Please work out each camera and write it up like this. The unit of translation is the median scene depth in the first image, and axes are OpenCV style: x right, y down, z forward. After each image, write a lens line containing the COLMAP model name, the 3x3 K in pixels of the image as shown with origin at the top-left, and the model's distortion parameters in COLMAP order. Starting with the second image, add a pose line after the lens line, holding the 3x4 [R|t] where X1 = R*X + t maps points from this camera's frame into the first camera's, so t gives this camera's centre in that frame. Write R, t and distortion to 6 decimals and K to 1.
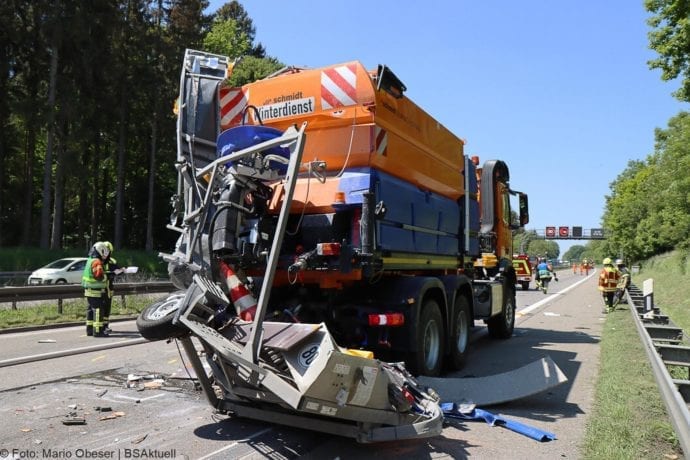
lens RADIAL K [[566.1, 0, 327.8], [0, 566.1, 230.6], [0, 0, 1]] dist [-0.101381, 0.143205]
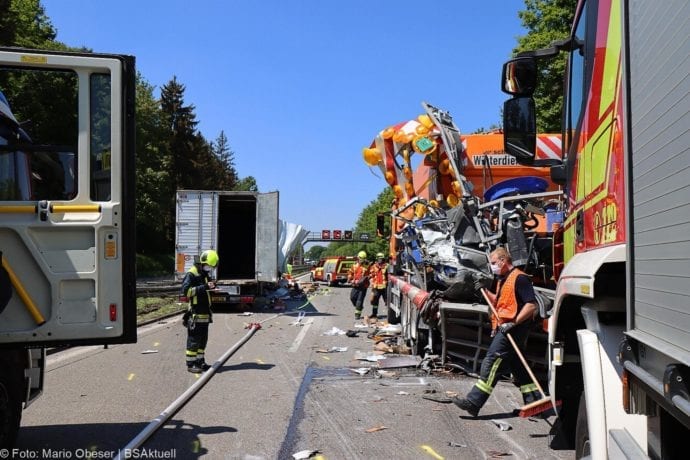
lens RADIAL K [[547.4, 0, 332.1], [0, 547.4, 231.2], [0, 0, 1]] dist [-0.097534, 0.099242]
pose [[0.898552, 0.015737, 0.438585, -0.130604], [-0.016303, 0.999864, -0.002475, -0.004070], [-0.438564, -0.004927, 0.898686, -0.000399]]
